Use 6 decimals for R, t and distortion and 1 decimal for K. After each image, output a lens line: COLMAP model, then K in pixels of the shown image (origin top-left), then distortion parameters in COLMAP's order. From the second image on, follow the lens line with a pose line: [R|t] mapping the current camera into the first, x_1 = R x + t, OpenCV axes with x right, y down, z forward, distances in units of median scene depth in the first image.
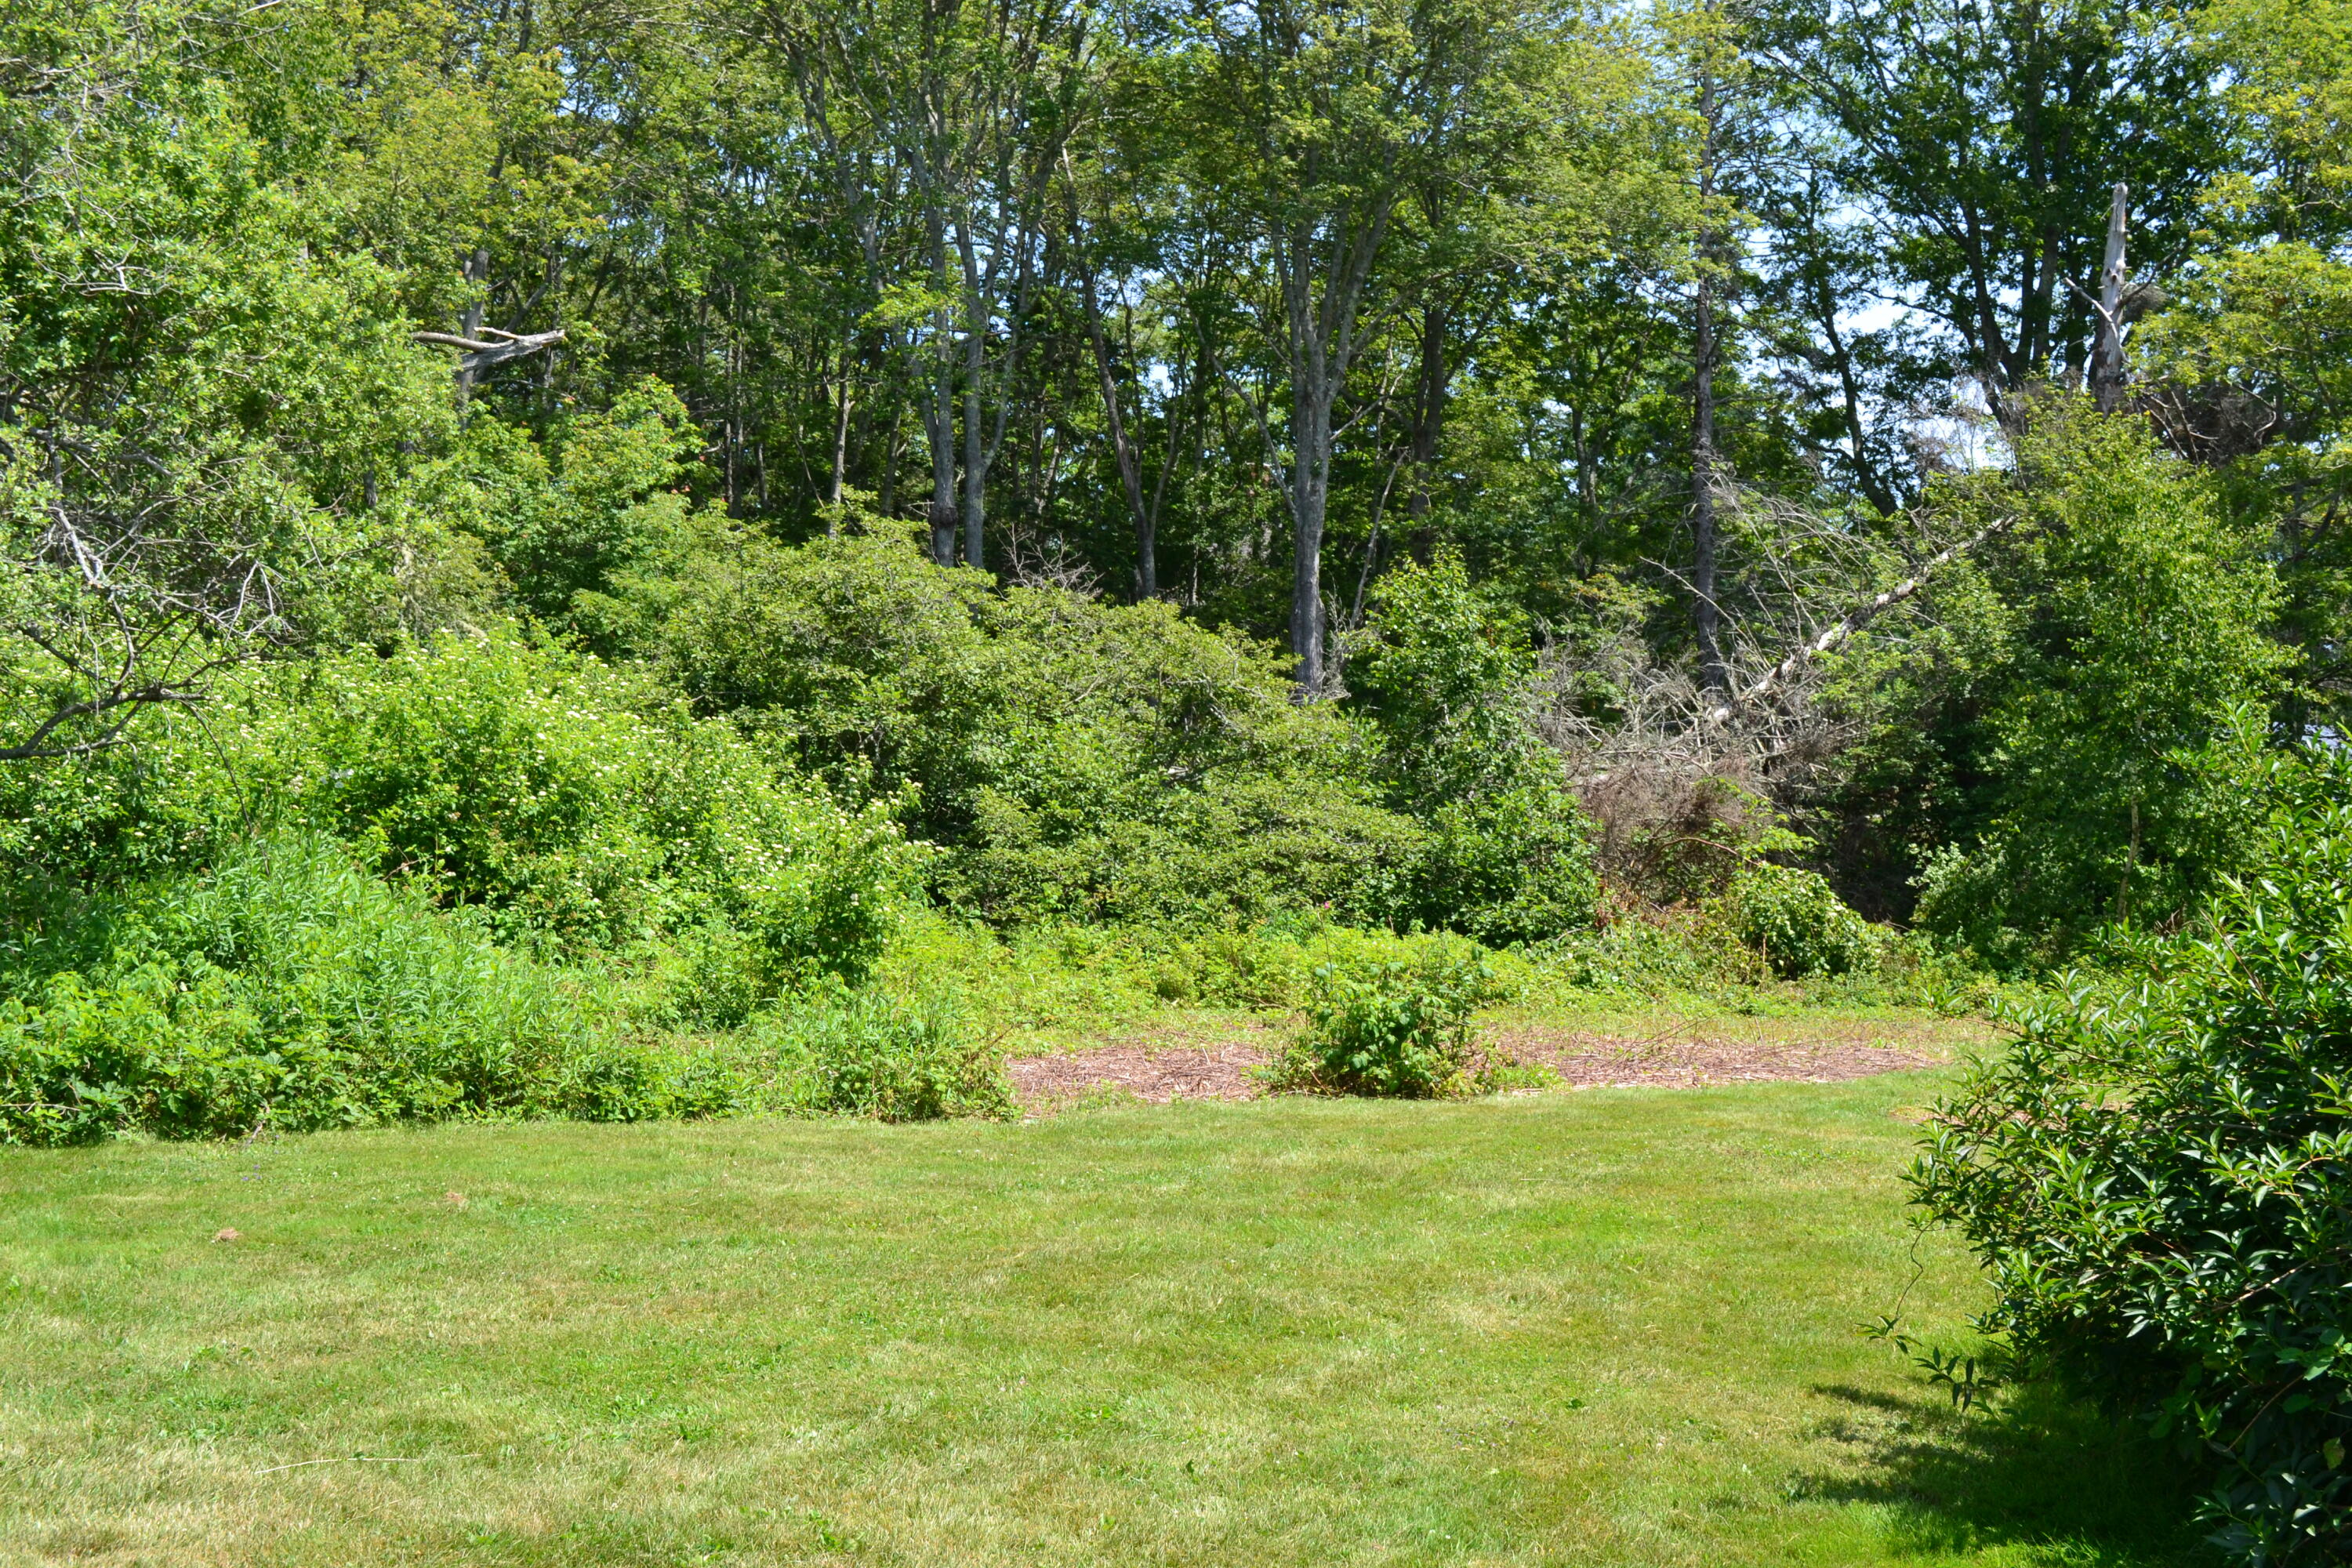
lens RADIAL K [[2746.1, 0, 1168.6], [0, 2746.1, 788.1], [0, 0, 1]] dist [-0.059122, 0.000000]
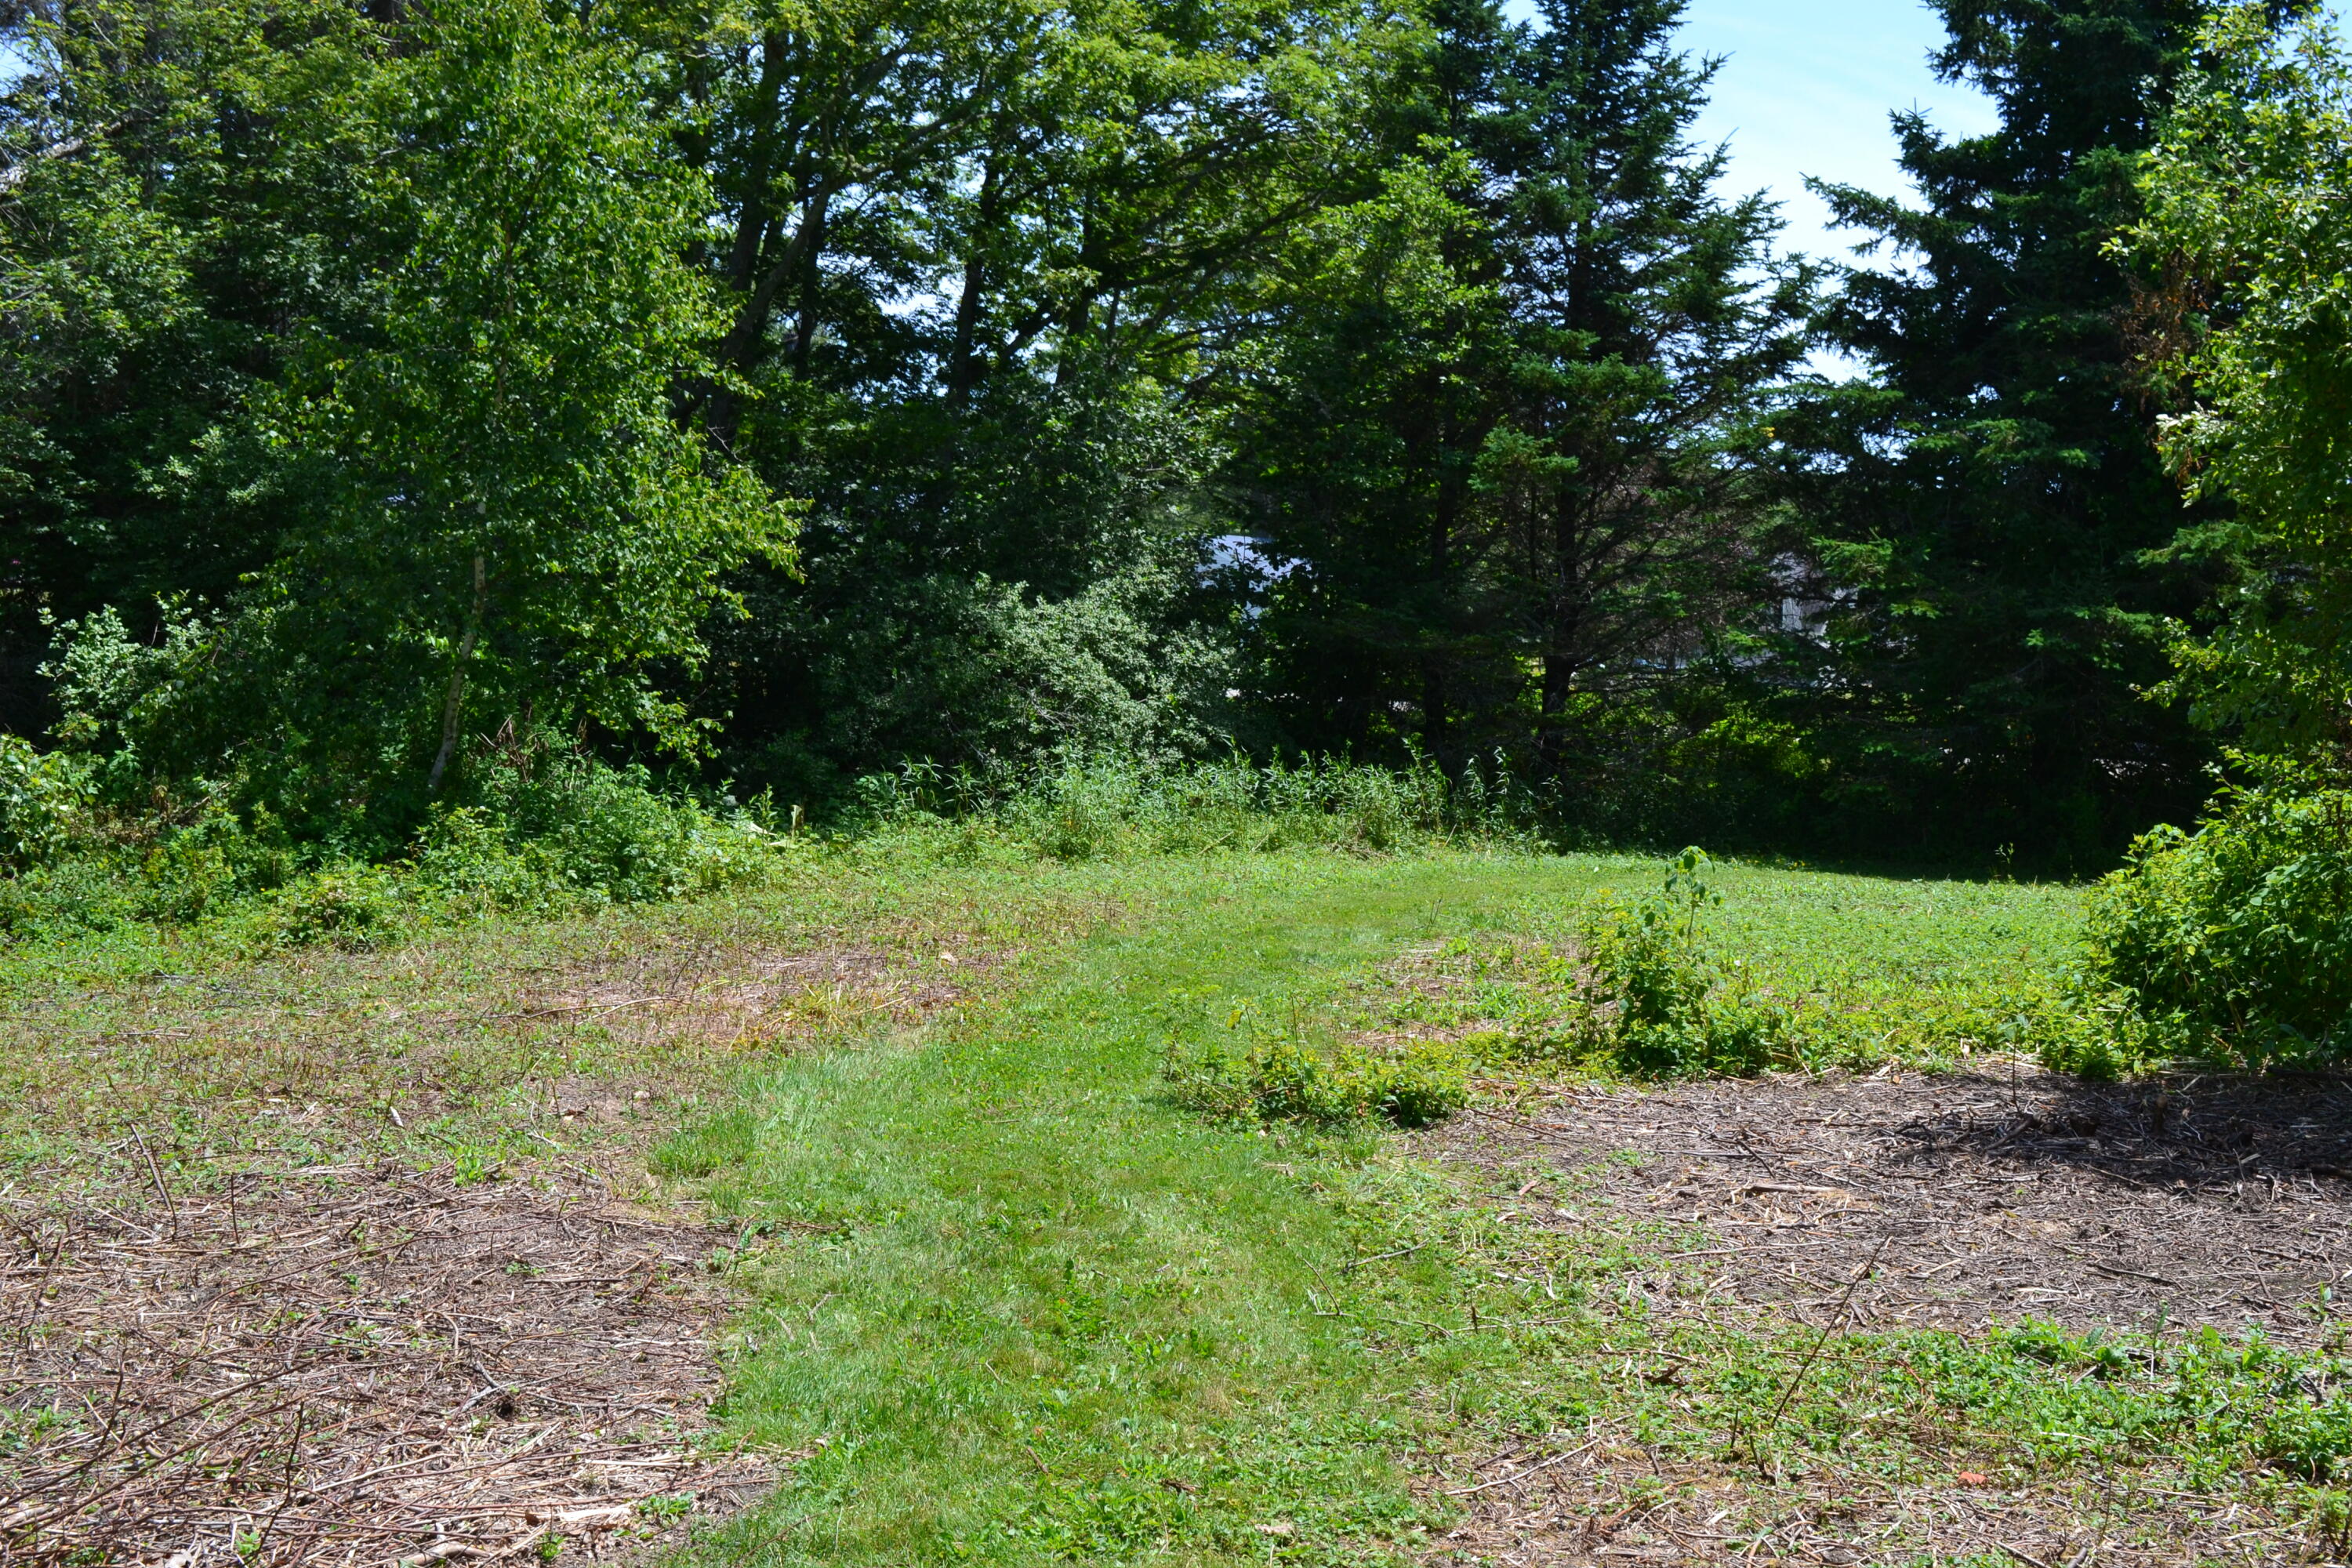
lens RADIAL K [[2746.1, 0, 1160.9], [0, 2746.1, 783.3], [0, 0, 1]] dist [-0.059122, 0.000000]
pose [[0.734330, -0.042749, 0.677445, 0.102419], [-0.020824, 0.996126, 0.085432, 0.005401], [-0.678473, -0.076843, 0.730595, 0.939249]]
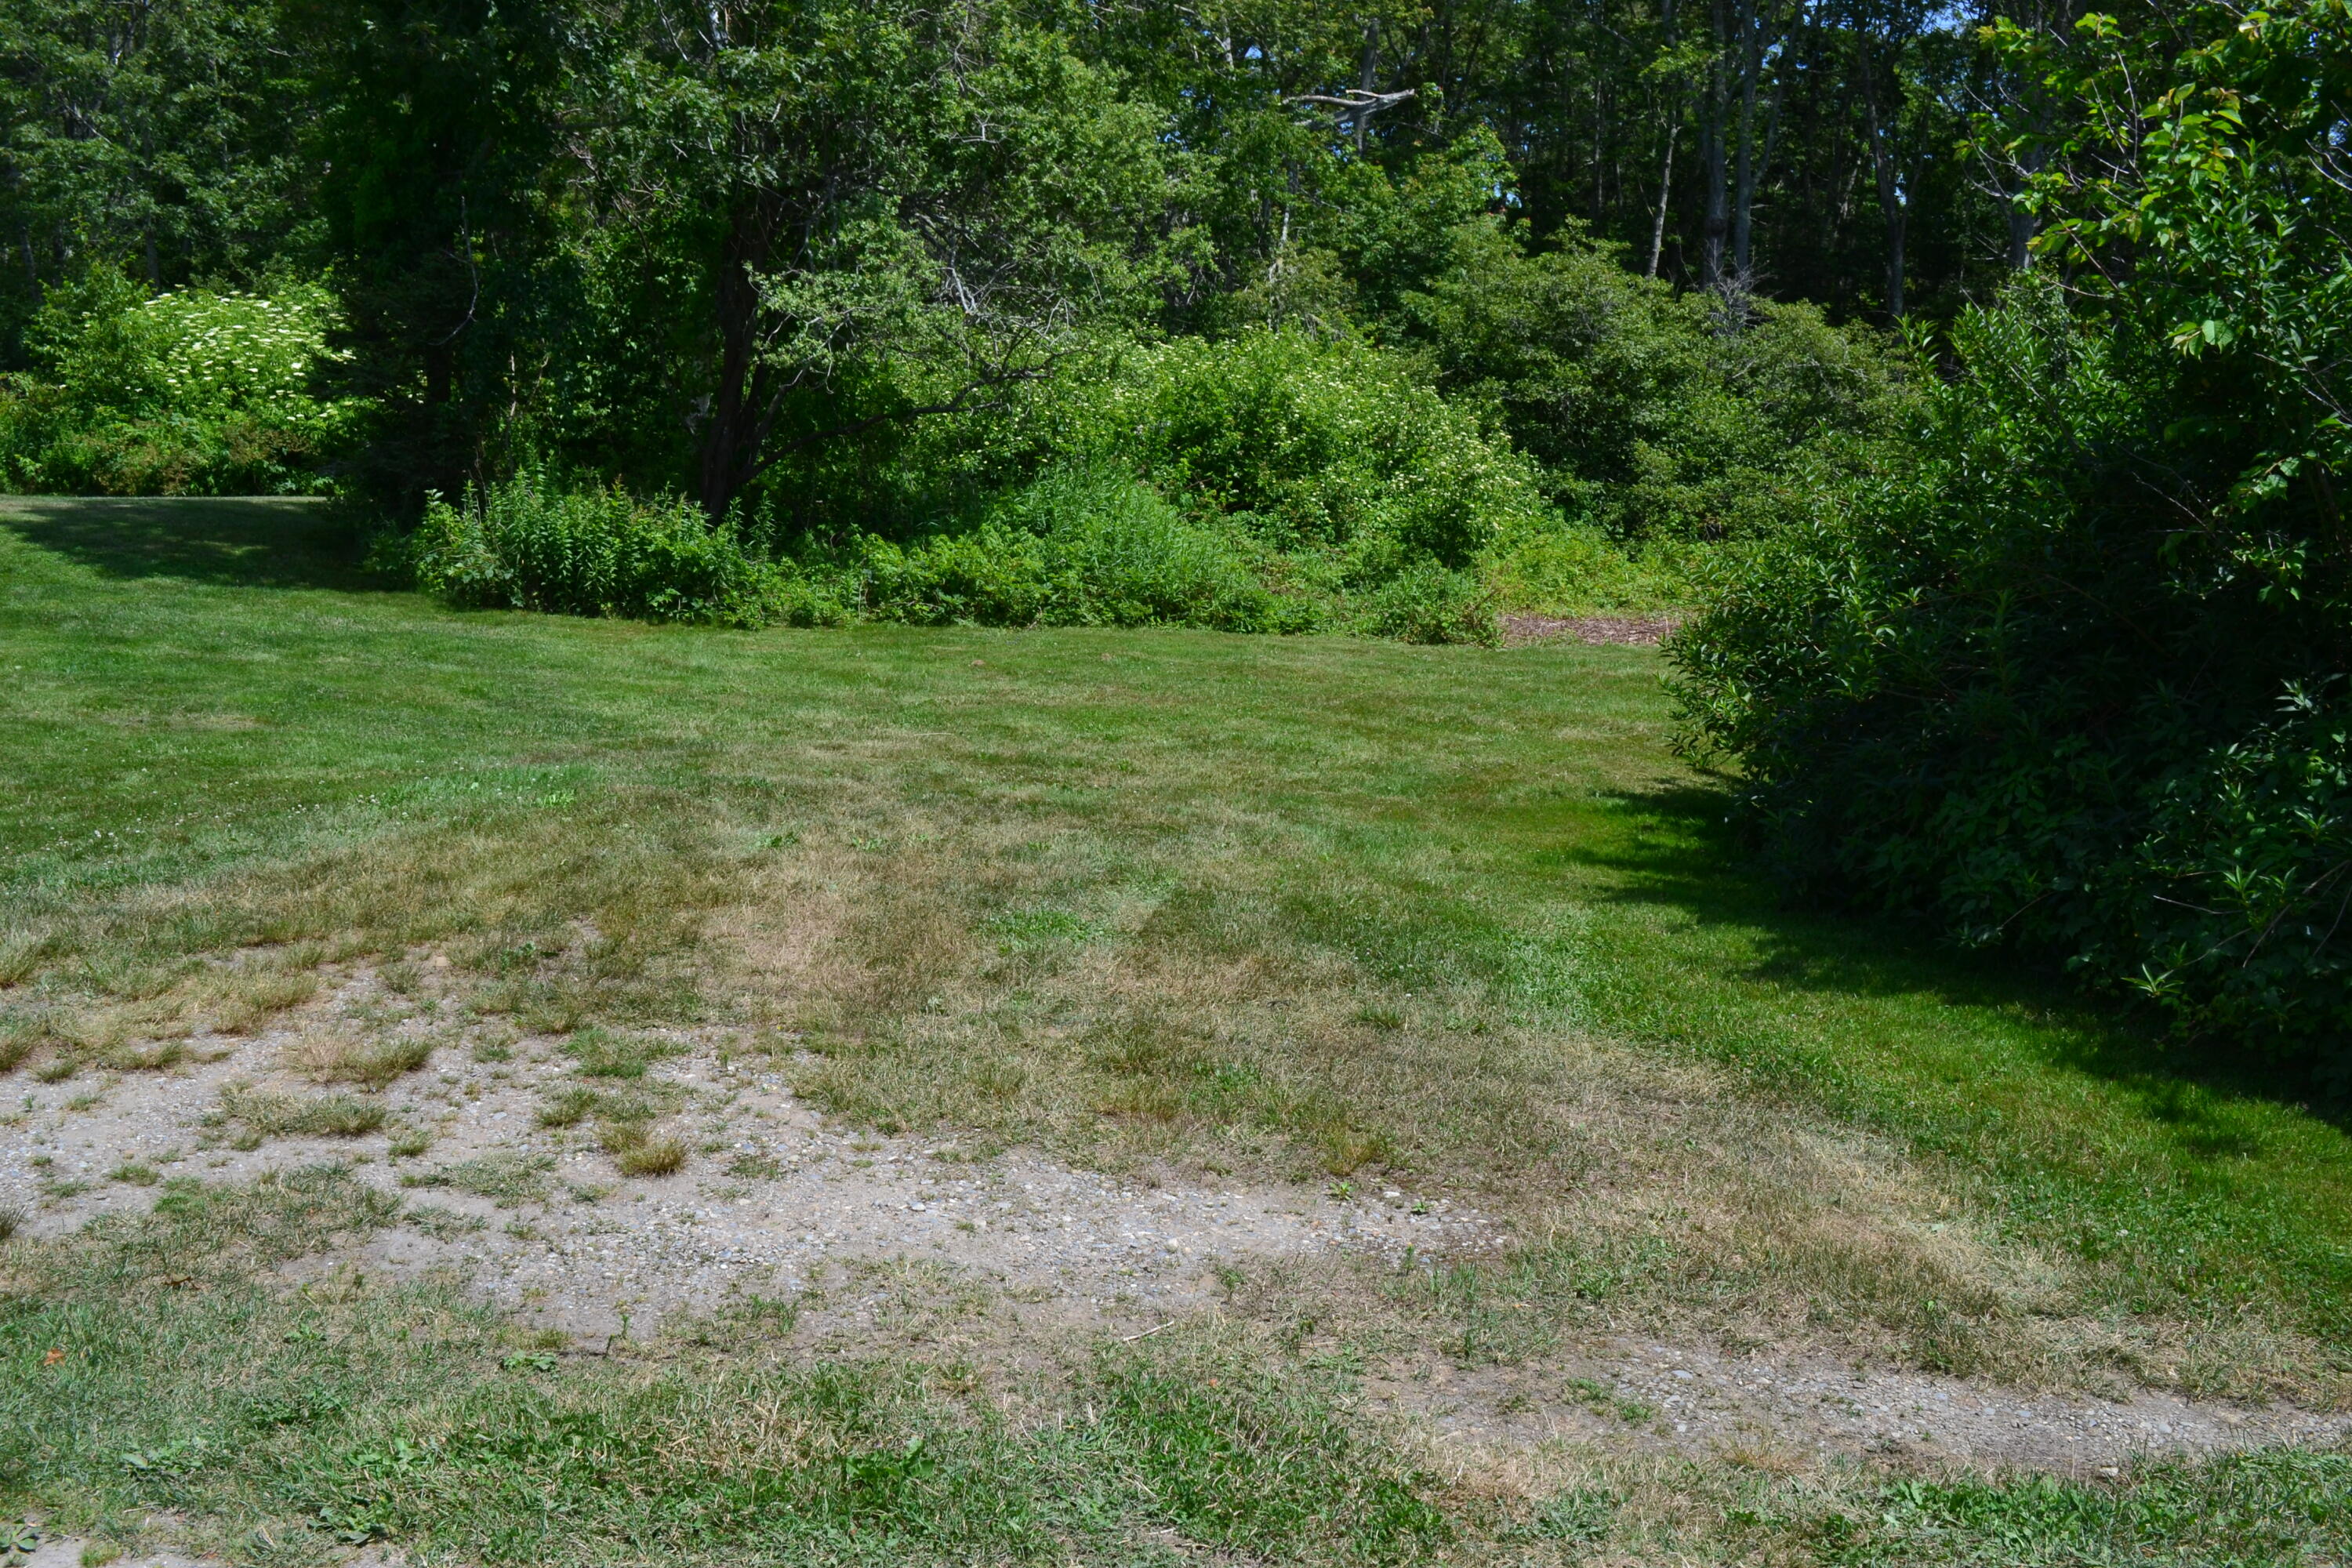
lens RADIAL K [[2267.6, 0, 1176.3], [0, 2267.6, 778.2], [0, 0, 1]] dist [-0.053202, 0.000000]
pose [[0.933606, 0.070375, -0.351323, 0.125039], [-0.017169, 0.988182, 0.152322, -0.001765], [0.357891, -0.136177, 0.923780, -0.159892]]
